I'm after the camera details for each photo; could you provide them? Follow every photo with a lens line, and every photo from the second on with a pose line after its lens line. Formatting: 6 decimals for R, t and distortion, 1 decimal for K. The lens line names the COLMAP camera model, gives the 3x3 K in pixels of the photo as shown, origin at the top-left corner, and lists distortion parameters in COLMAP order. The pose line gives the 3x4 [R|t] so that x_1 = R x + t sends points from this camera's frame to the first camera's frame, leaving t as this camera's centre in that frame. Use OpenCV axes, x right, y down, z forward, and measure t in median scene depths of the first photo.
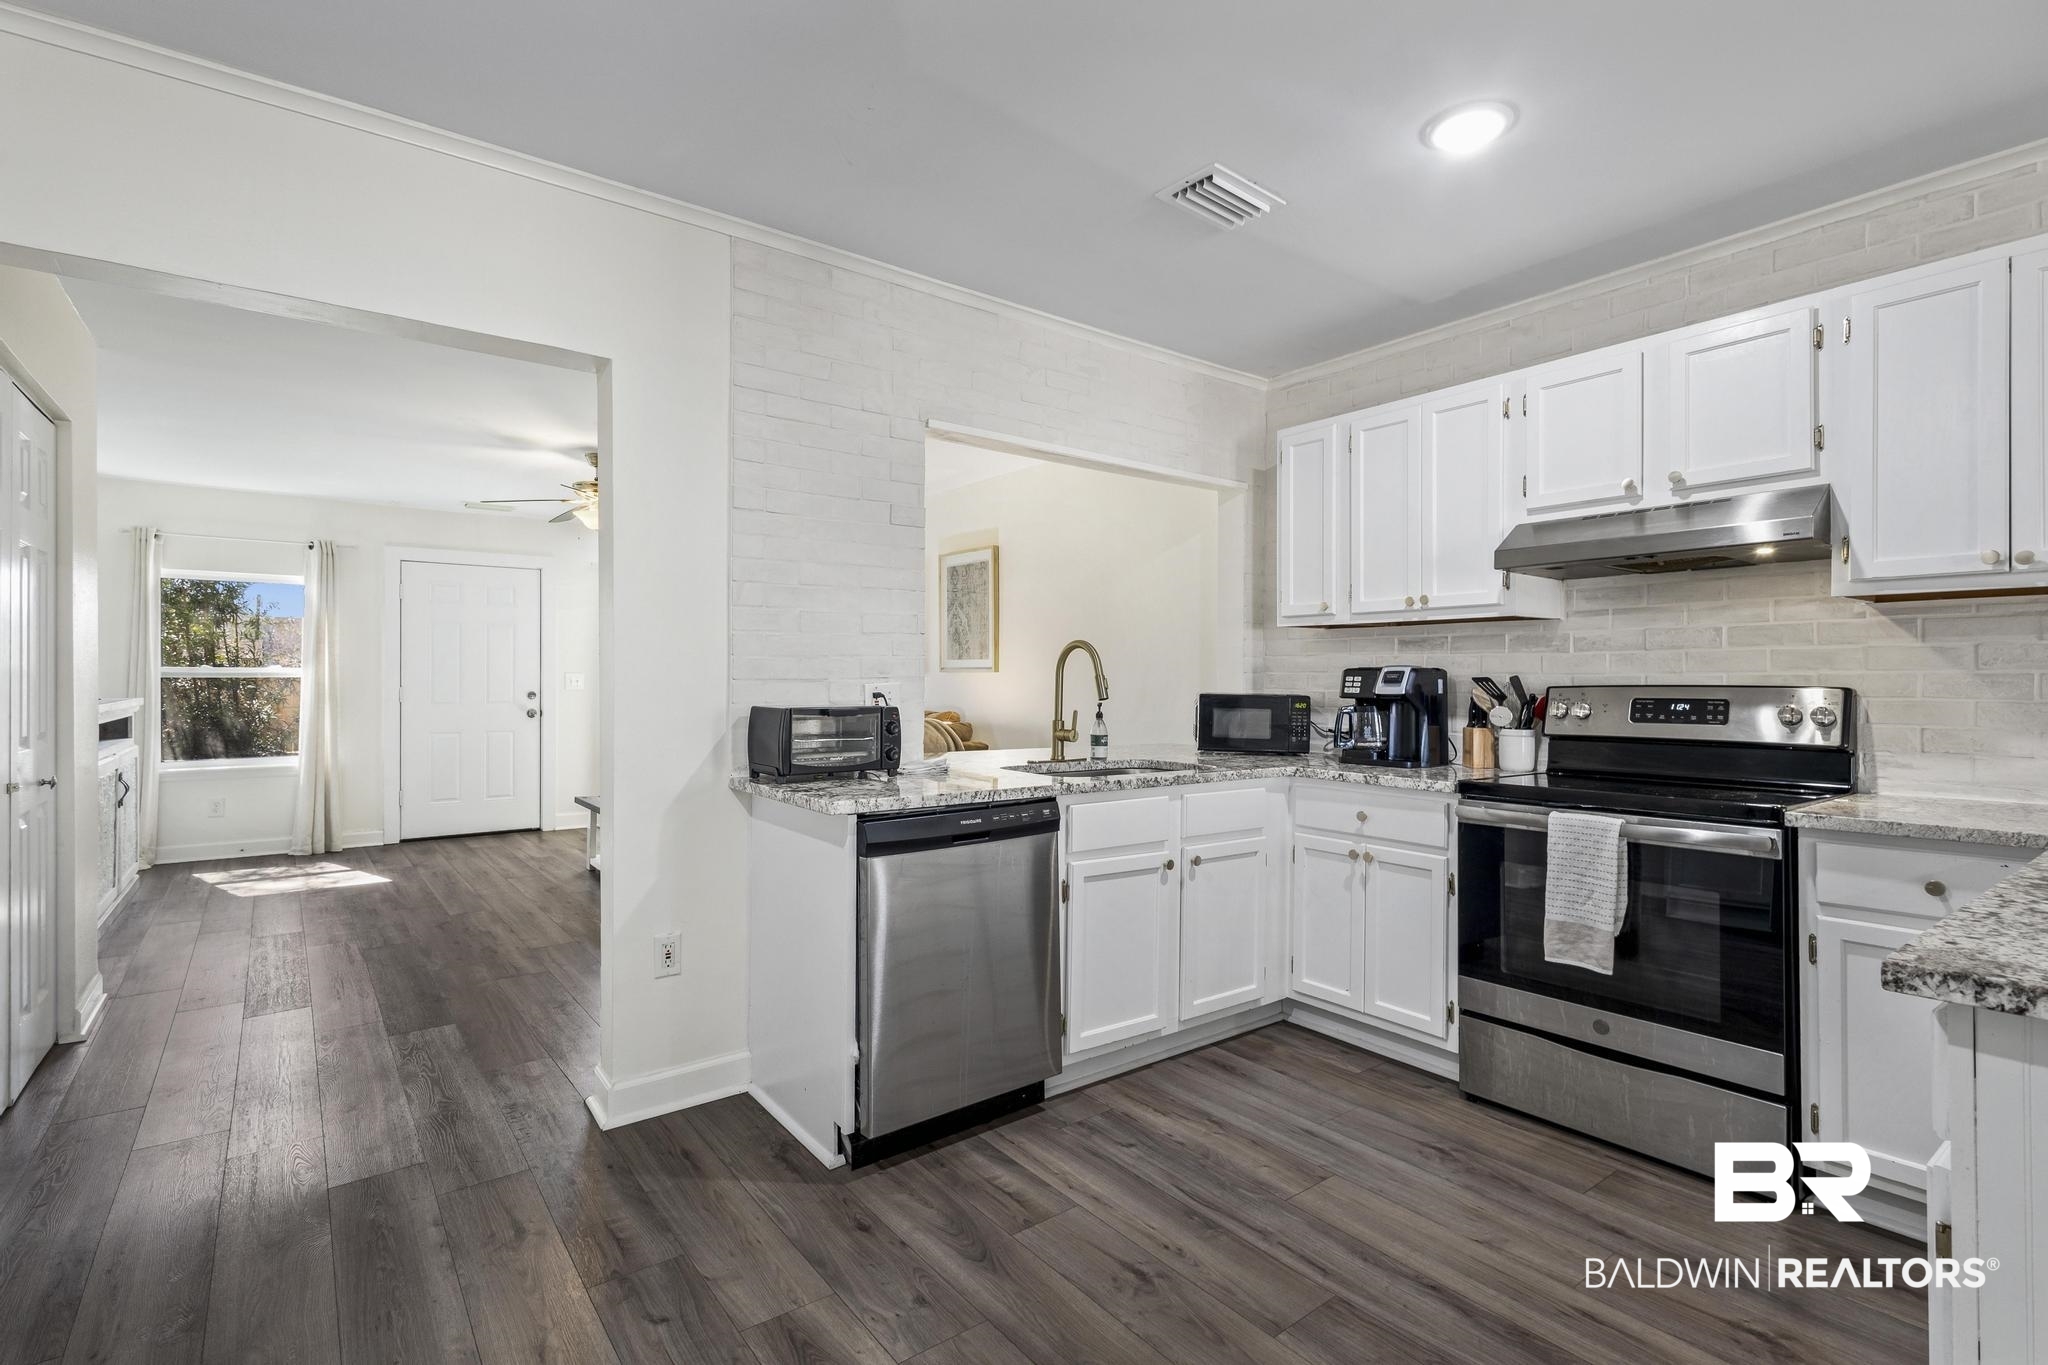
lens RADIAL K [[936.9, 0, 1024.0], [0, 936.9, 682.5], [0, 0, 1]] dist [0.001673, -0.000259]
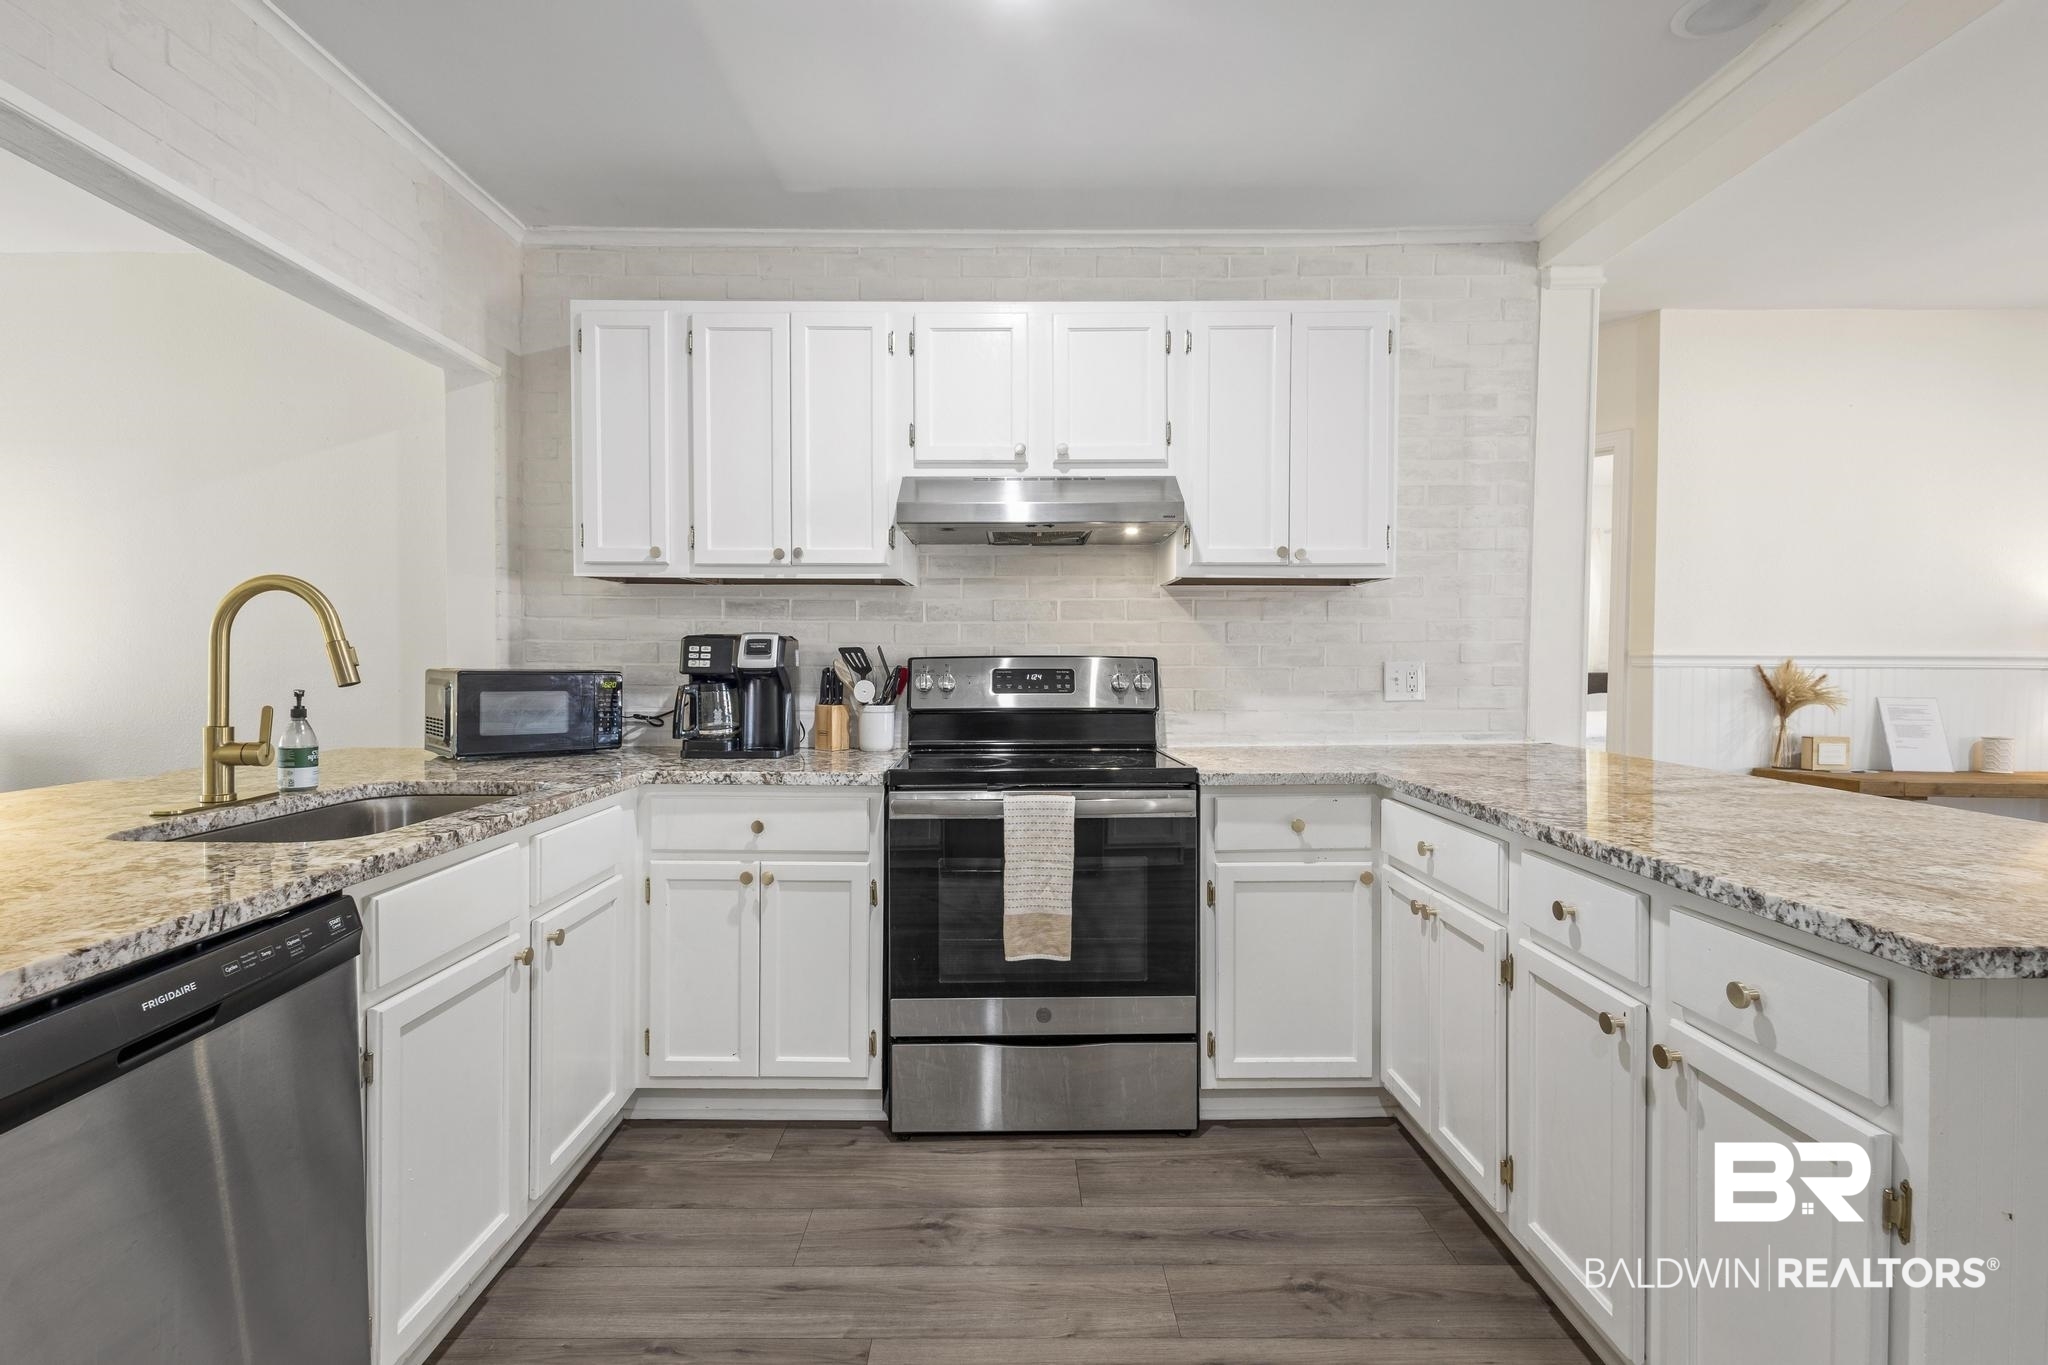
lens RADIAL K [[937.0, 0, 1008.9], [0, 937.0, 679.5], [0, 0, 1]] dist [0.009195, 0.000217]
pose [[0.607613, -0.023179, 0.793895, -0.130971], [0.001266, 0.999601, 0.028216, -0.000169], [-0.794232, -0.016139, 0.607400, 0.385336]]
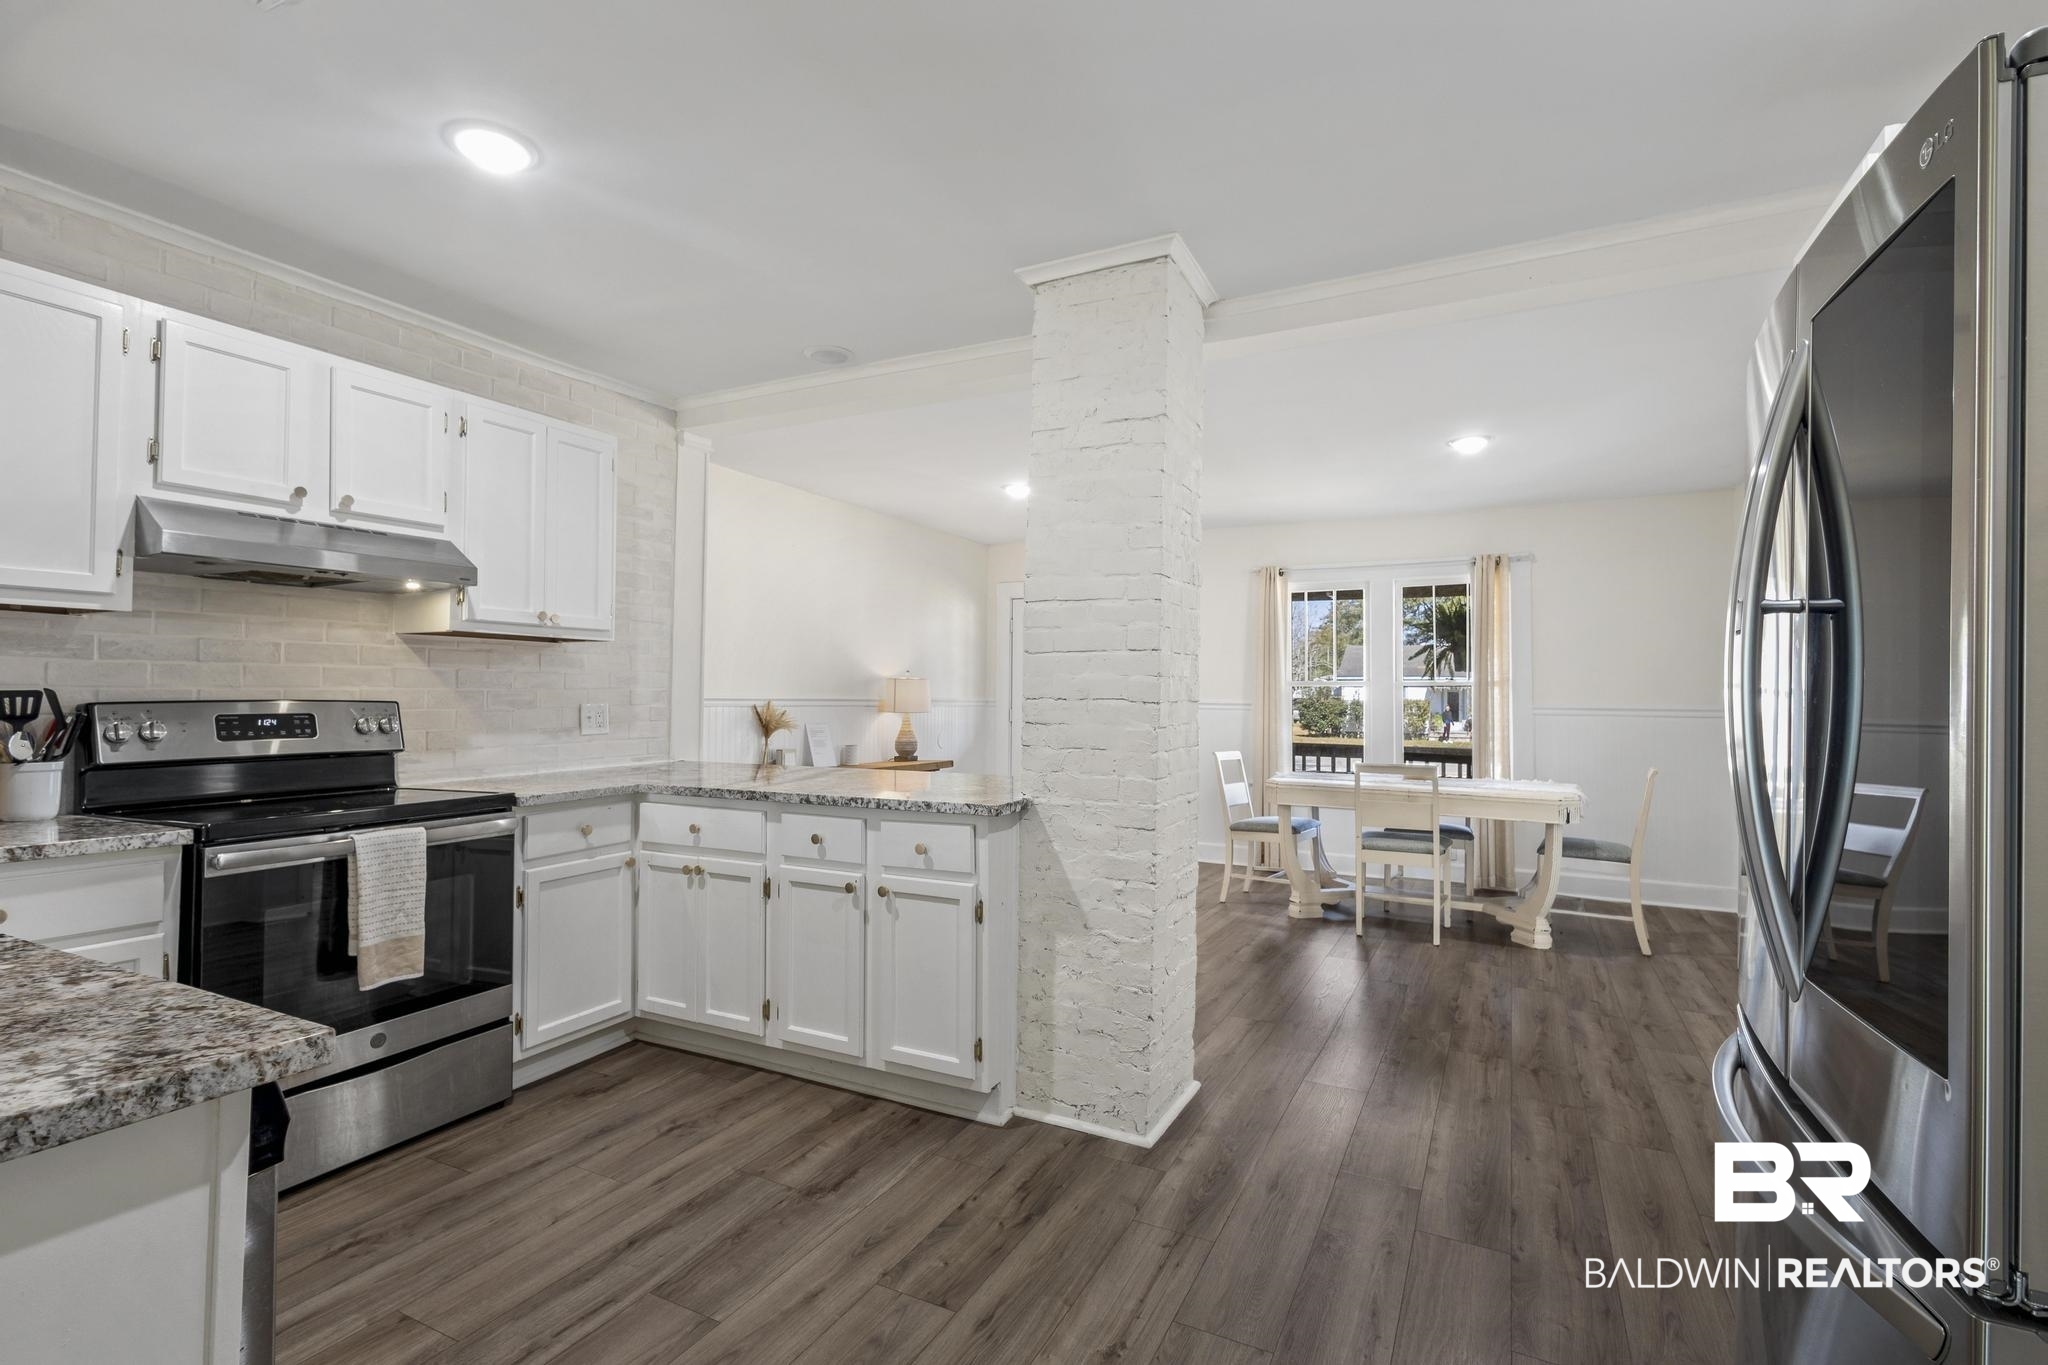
lens RADIAL K [[922.5, 0, 1024.0], [0, 922.5, 682.5], [0, 0, 1]] dist [-0.016352, 0.000032]
pose [[-0.426066, 0.010607, 0.904630, -0.482888], [-0.002892, 0.999910, -0.013086, -0.005170], [-0.904687, -0.008191, -0.425998, 0.672035]]
